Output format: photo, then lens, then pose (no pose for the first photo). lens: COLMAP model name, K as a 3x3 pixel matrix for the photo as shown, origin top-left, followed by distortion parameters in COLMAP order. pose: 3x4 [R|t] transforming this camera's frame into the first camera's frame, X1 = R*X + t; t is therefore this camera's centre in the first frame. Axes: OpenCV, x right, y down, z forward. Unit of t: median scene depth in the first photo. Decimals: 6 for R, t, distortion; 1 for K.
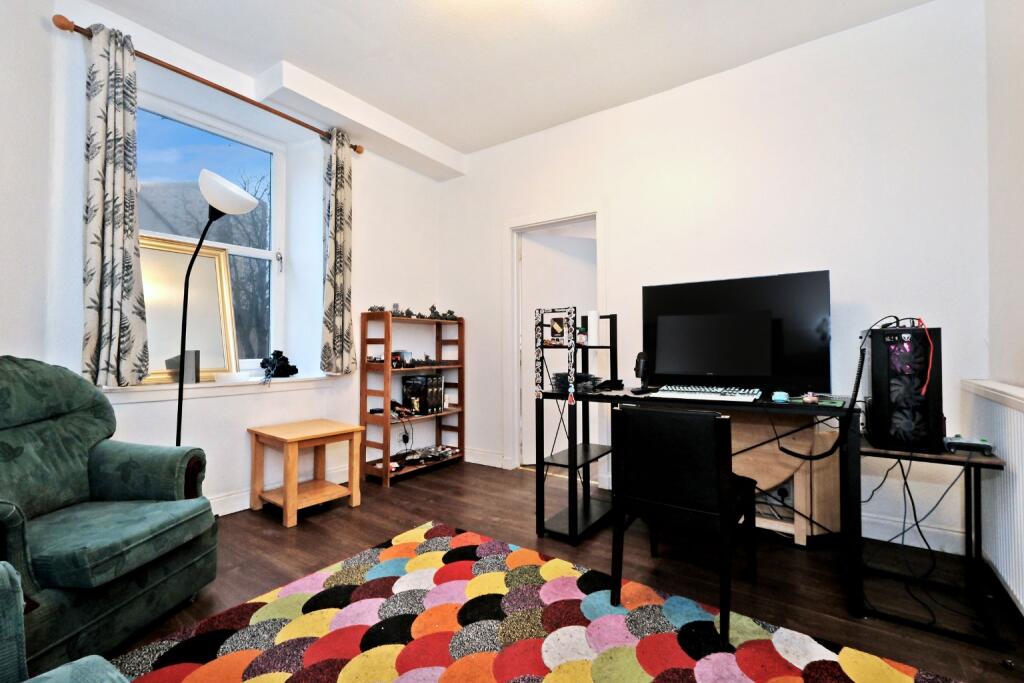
lens RADIAL K [[453.3, 0, 512.6], [0, 453.3, 344.3], [0, 0, 1]] dist [0.003388, 0.000158]
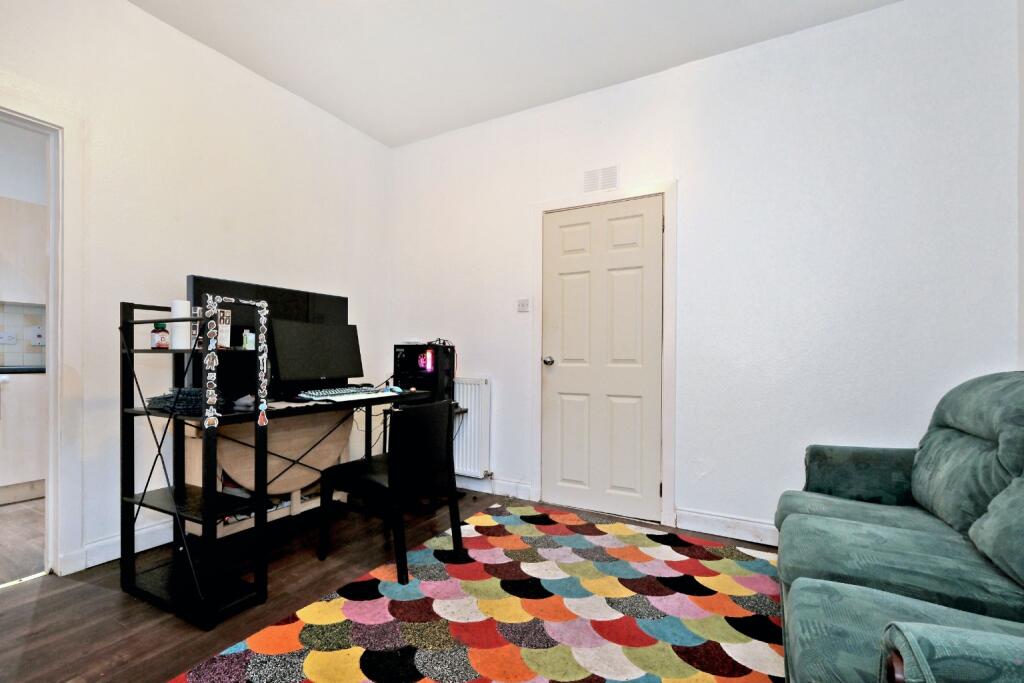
lens RADIAL K [[453.3, 0, 512.1], [0, 453.3, 350.2], [0, 0, 1]] dist [0.003388, 0.000158]
pose [[-0.126857, 0.017740, 0.991762, -0.937823], [-0.025230, 0.999459, -0.021105, 0.020841], [-0.991600, -0.027699, -0.126341, 0.914143]]
